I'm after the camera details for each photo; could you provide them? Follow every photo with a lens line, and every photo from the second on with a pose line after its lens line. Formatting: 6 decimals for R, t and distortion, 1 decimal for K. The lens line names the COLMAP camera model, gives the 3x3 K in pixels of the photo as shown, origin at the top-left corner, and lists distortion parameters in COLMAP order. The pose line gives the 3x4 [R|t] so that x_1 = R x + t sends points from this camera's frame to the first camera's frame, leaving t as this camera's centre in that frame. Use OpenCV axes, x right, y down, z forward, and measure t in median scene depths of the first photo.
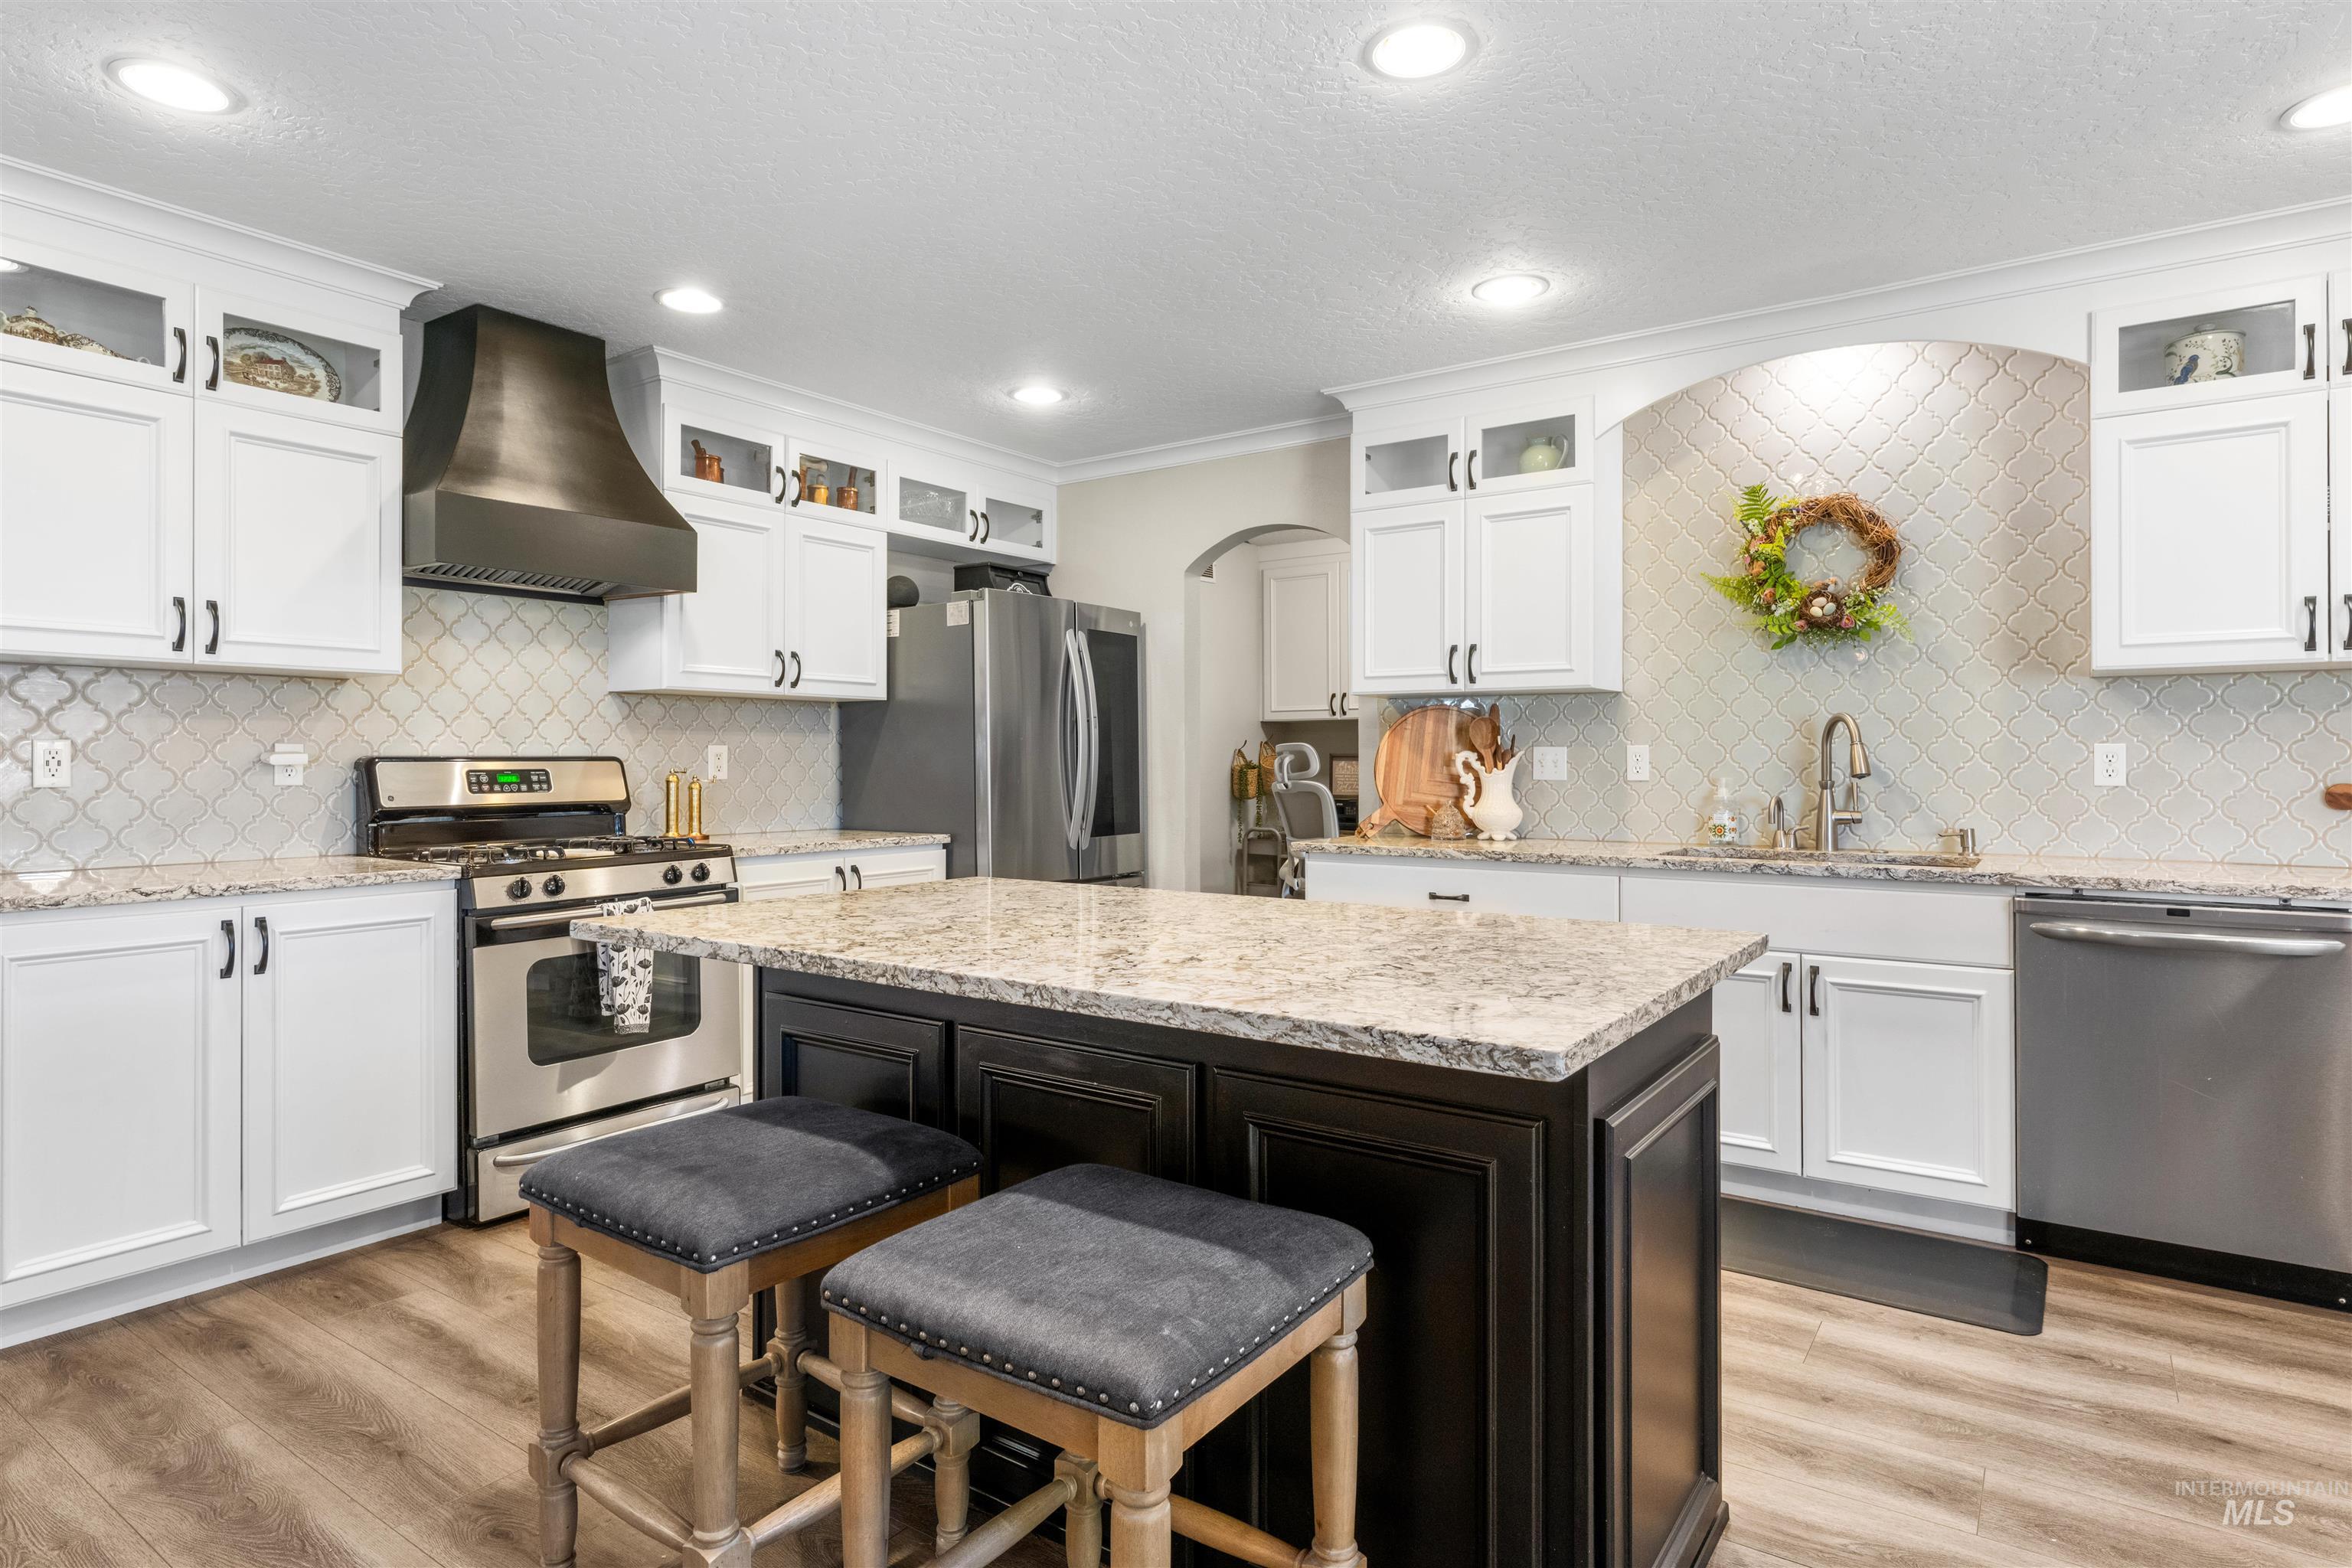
lens RADIAL K [[1265.2, 0, 1180.1], [0, 1265.2, 769.9], [0, 0, 1]] dist [0.007225, 0.001070]
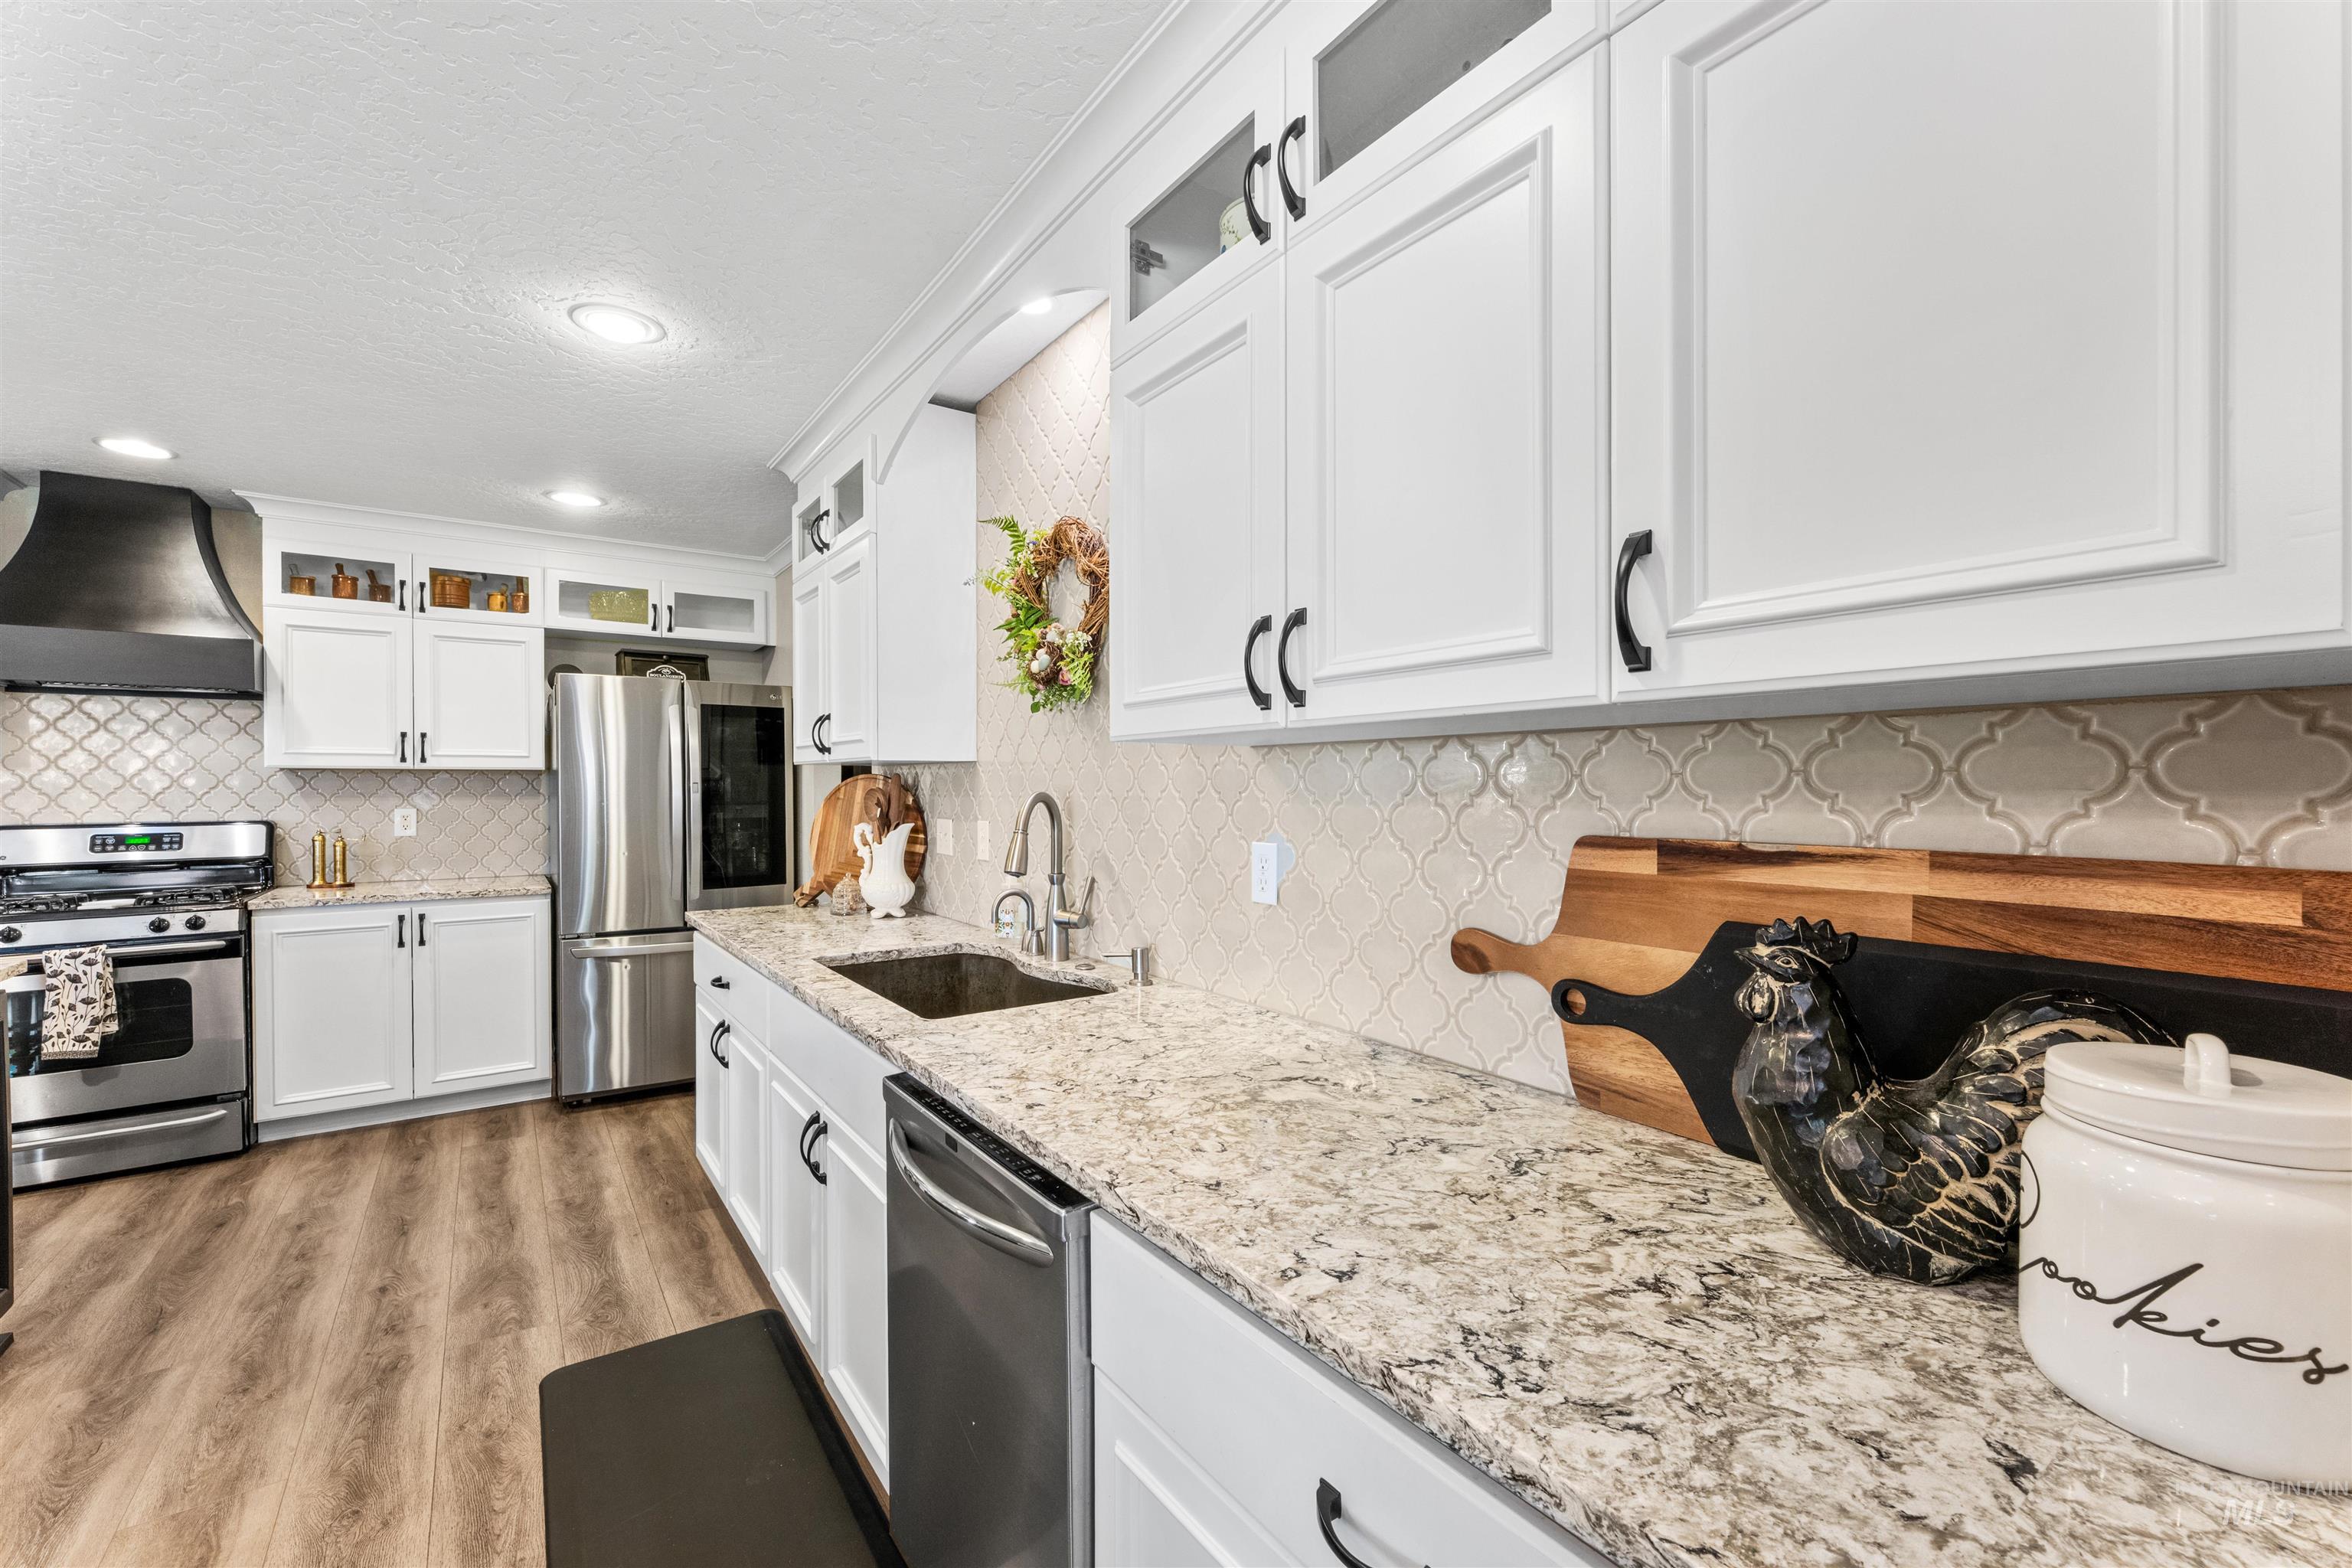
lens RADIAL K [[946.5, 0, 1174.1], [0, 946.5, 795.4], [0, 0, 1]] dist [-0.002480, -0.000448]
pose [[0.942851, 0.002305, -0.333208, 0.698304], [-0.001720, 0.999996, 0.002048, -0.038296], [0.333211, -0.001358, 0.942851, 0.406380]]
